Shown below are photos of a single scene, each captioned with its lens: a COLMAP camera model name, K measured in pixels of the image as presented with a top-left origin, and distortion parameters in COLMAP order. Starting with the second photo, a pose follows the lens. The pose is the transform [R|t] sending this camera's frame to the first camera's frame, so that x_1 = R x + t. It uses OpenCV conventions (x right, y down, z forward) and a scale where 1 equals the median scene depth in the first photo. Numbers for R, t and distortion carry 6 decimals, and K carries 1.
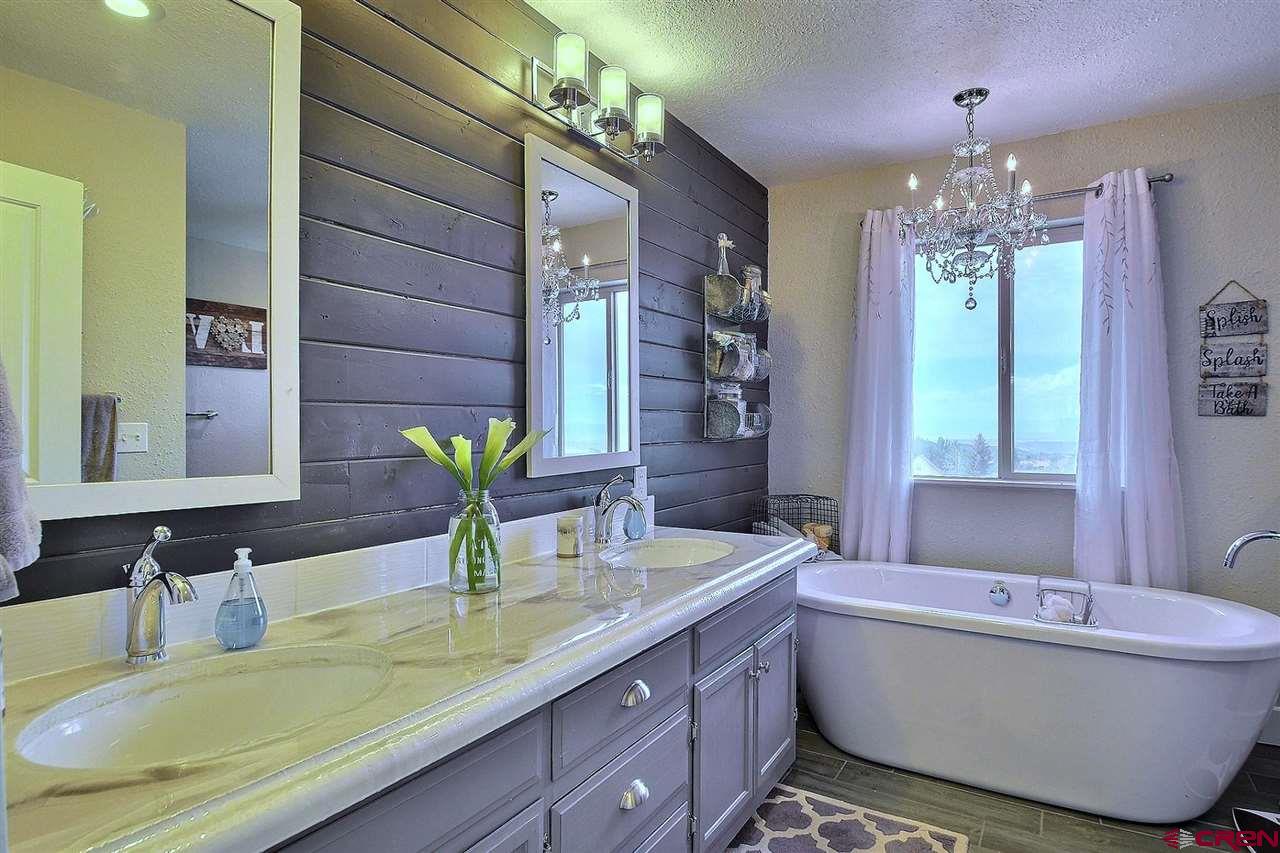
lens RADIAL K [[664.8, 0, 640.0], [0, 664.8, 426.5], [0, 0, 1]] dist [-0.000269, -0.000055]
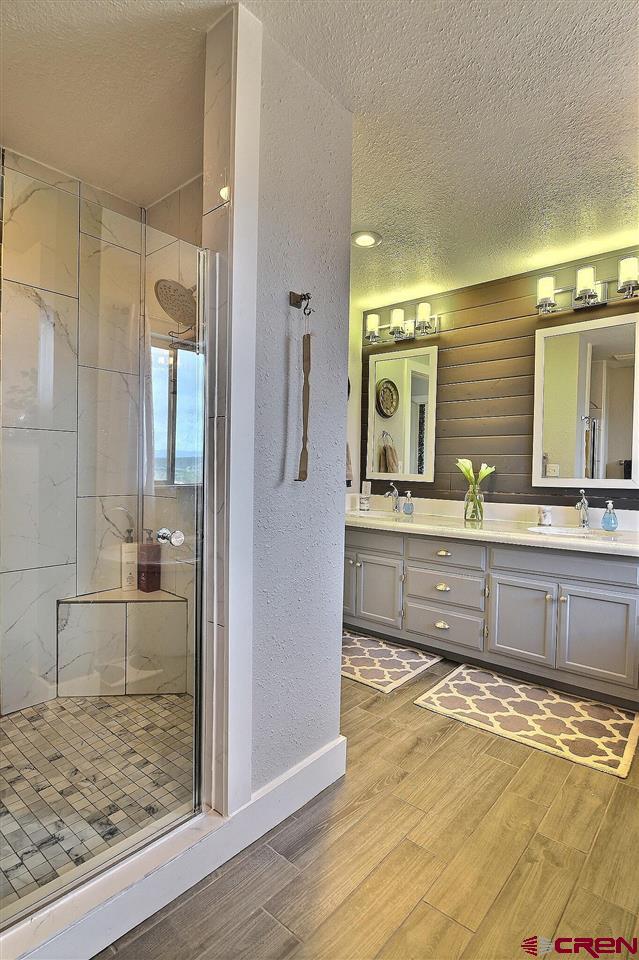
lens RADIAL K [[498.6, 0, 319.5], [0, 498.6, 480.0], [0, 0, 1]] dist [-0.000269, -0.000055]
pose [[-0.151003, 0.024955, -0.988218, 1.512296], [-0.000500, 0.999679, 0.025321, 0.022564], [0.988533, 0.004318, -0.150942, 0.559144]]
